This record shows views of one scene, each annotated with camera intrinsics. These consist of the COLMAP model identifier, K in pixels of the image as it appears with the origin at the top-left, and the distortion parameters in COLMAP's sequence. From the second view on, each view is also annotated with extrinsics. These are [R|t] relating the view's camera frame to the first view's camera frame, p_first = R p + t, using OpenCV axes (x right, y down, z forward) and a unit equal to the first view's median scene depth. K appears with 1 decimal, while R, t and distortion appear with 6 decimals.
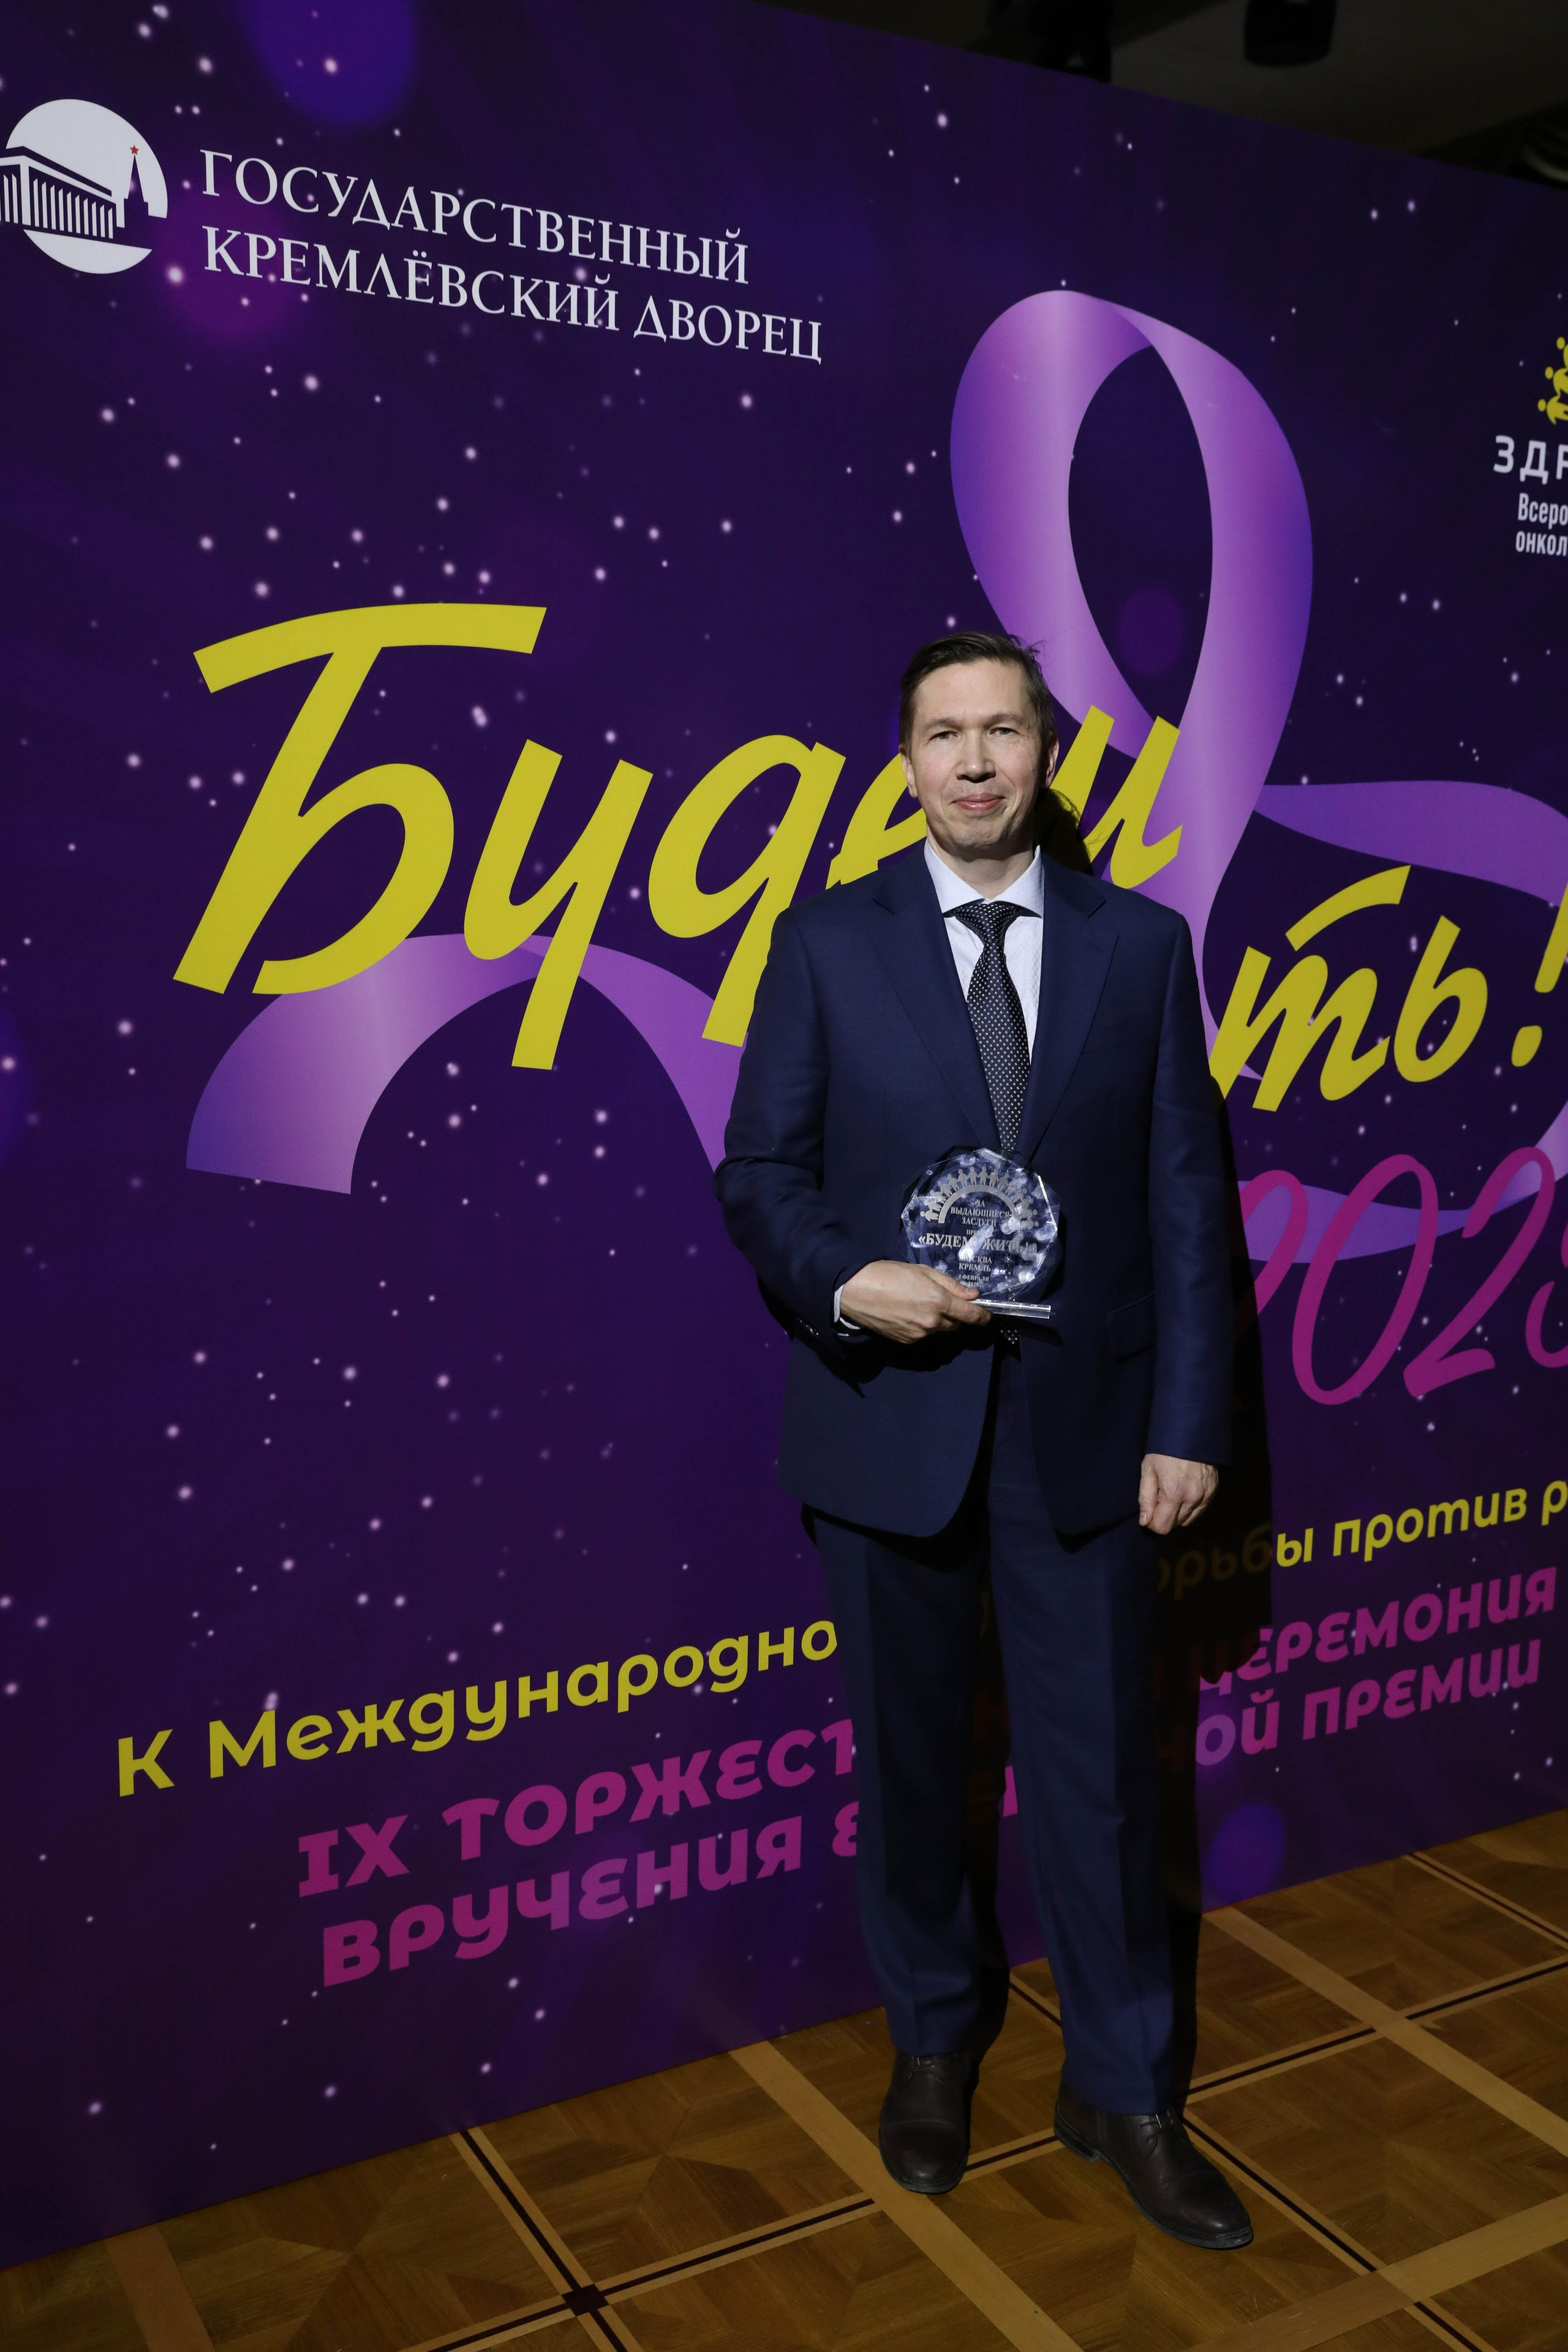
lens RADIAL K [[2230.3, 0, 785.1], [0, 2230.3, 1178.3], [0, 0, 1]] dist [-0.033459, 0.117527]
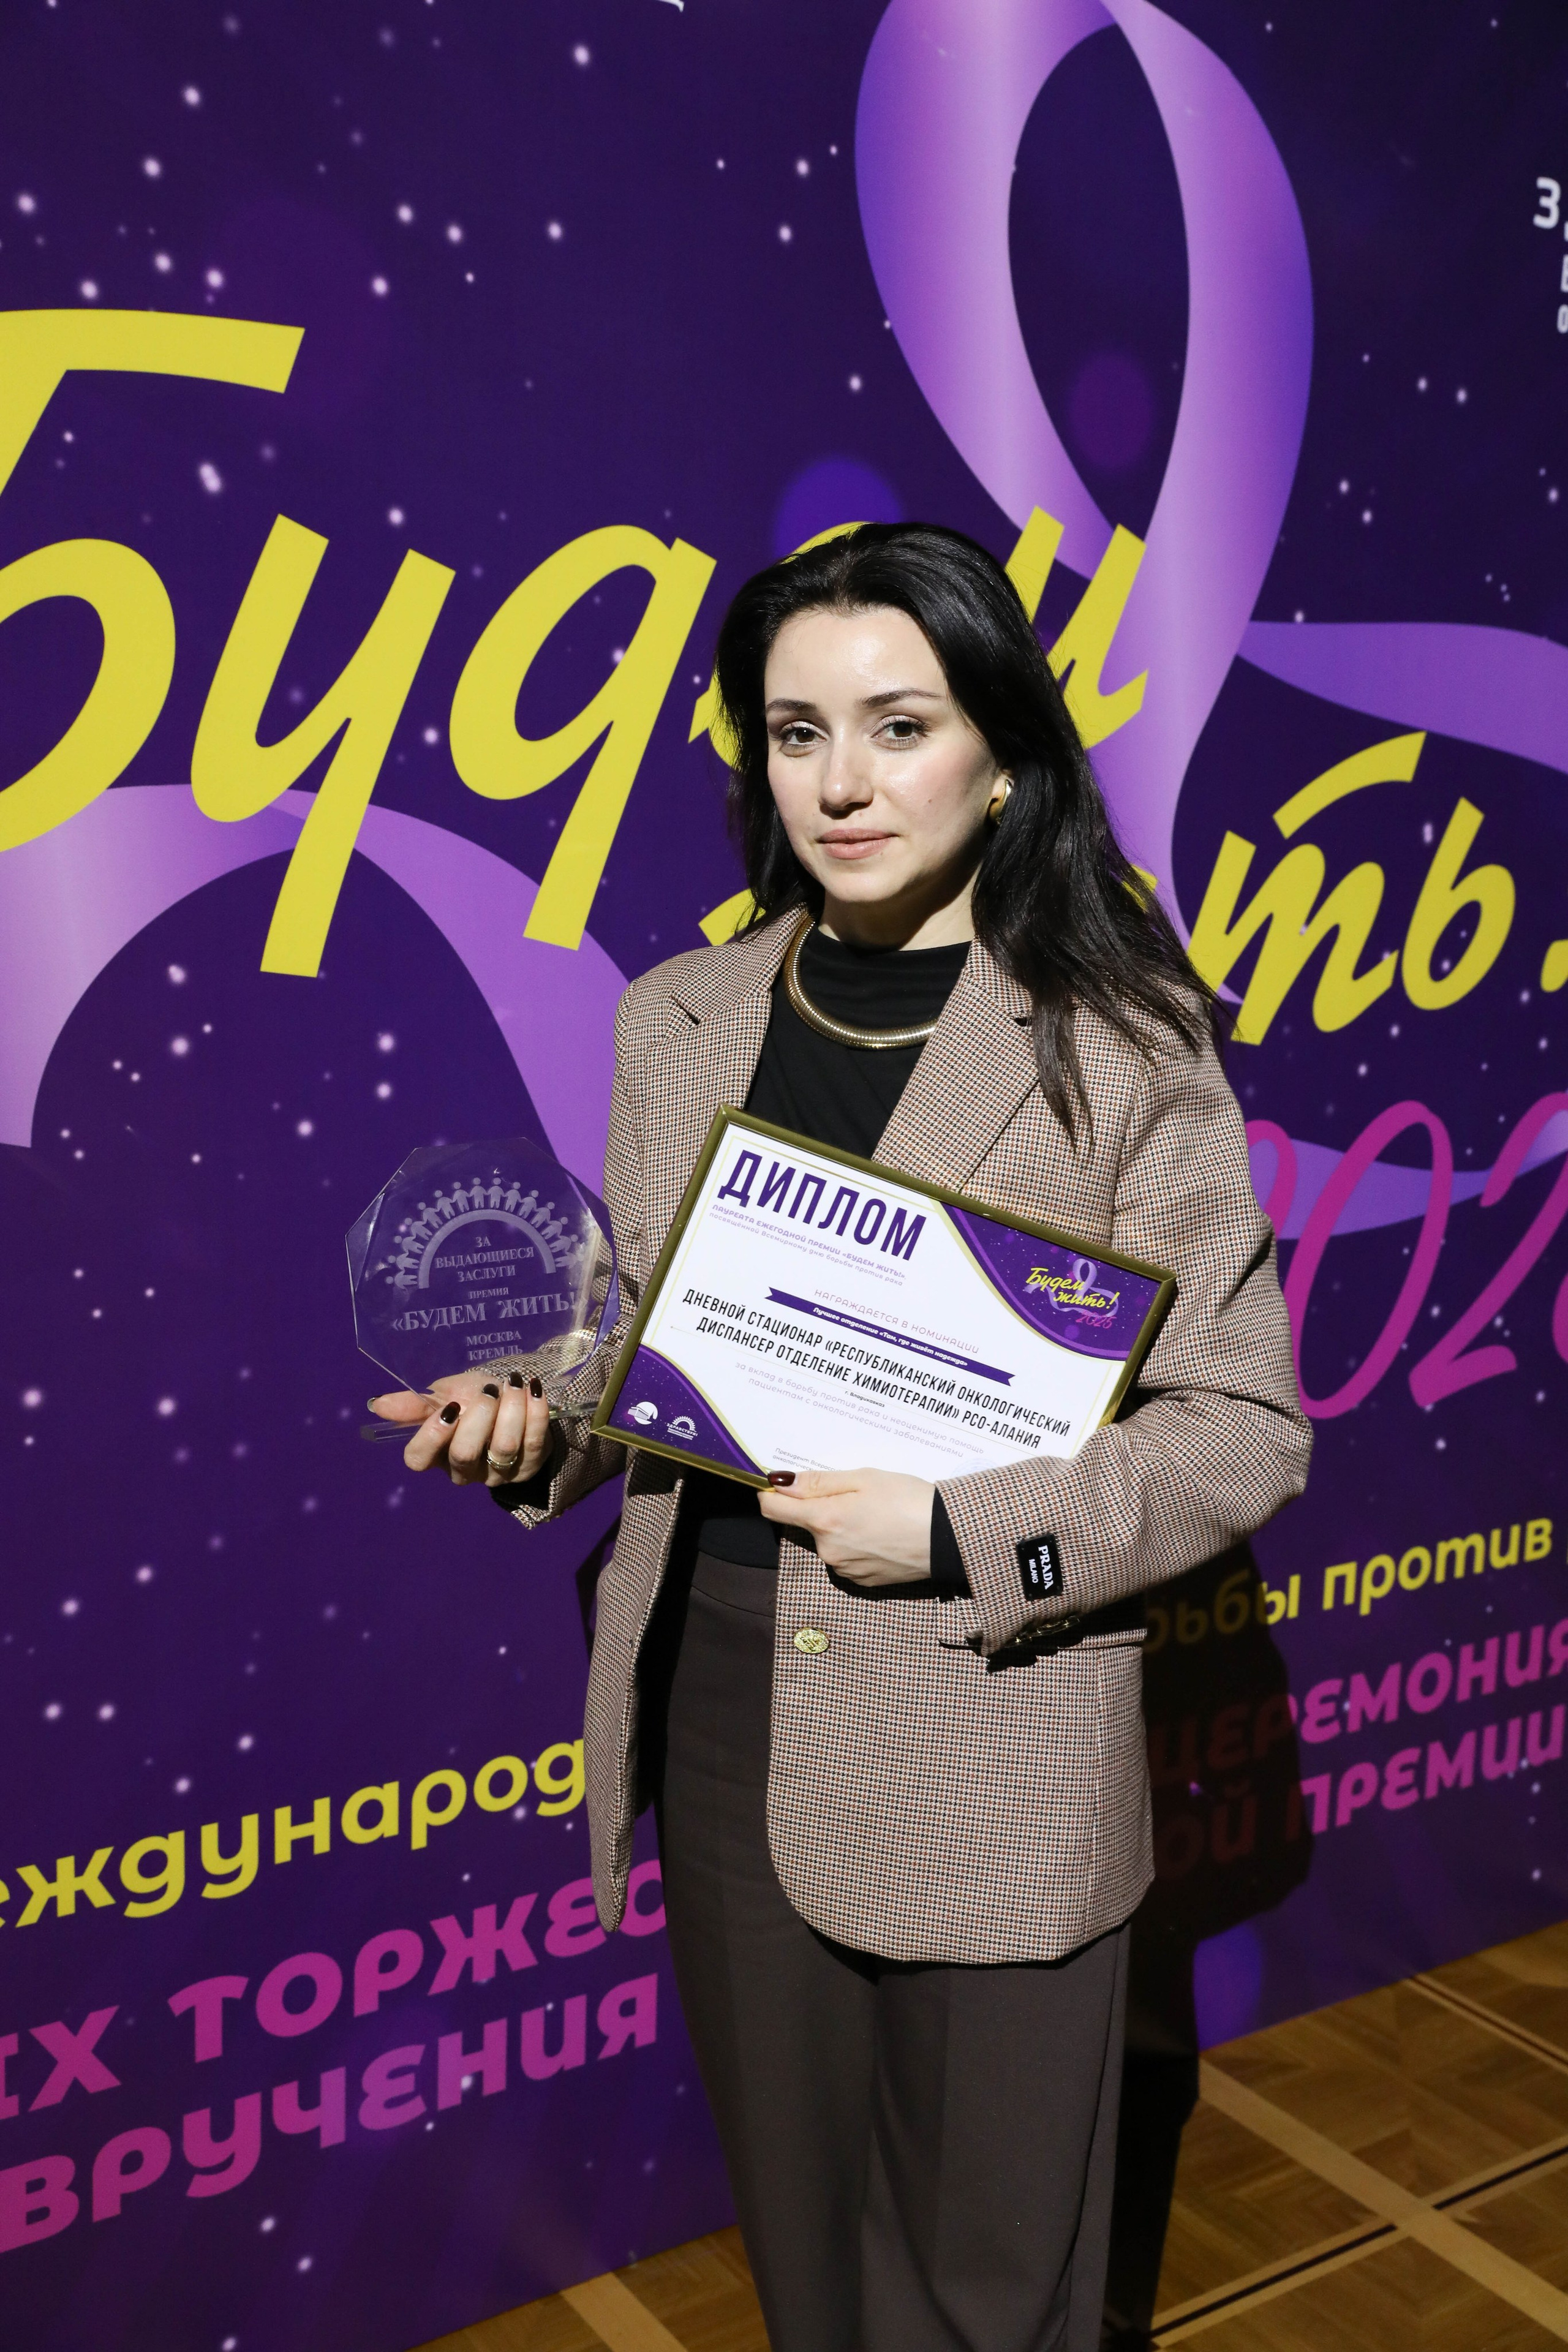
lens RADIAL K [[2440.1, 0, 781.2], [0, 2440.1, 1177.1], [0, 0, 1]] dist [-0.006728, 0.115759]
pose [[0.997135, -0.003441, 0.075559, -0.014029], [0.002719, 0.999950, 0.009666, 0.009285], [-0.075588, -0.009433, 0.997095, 0.195365]]
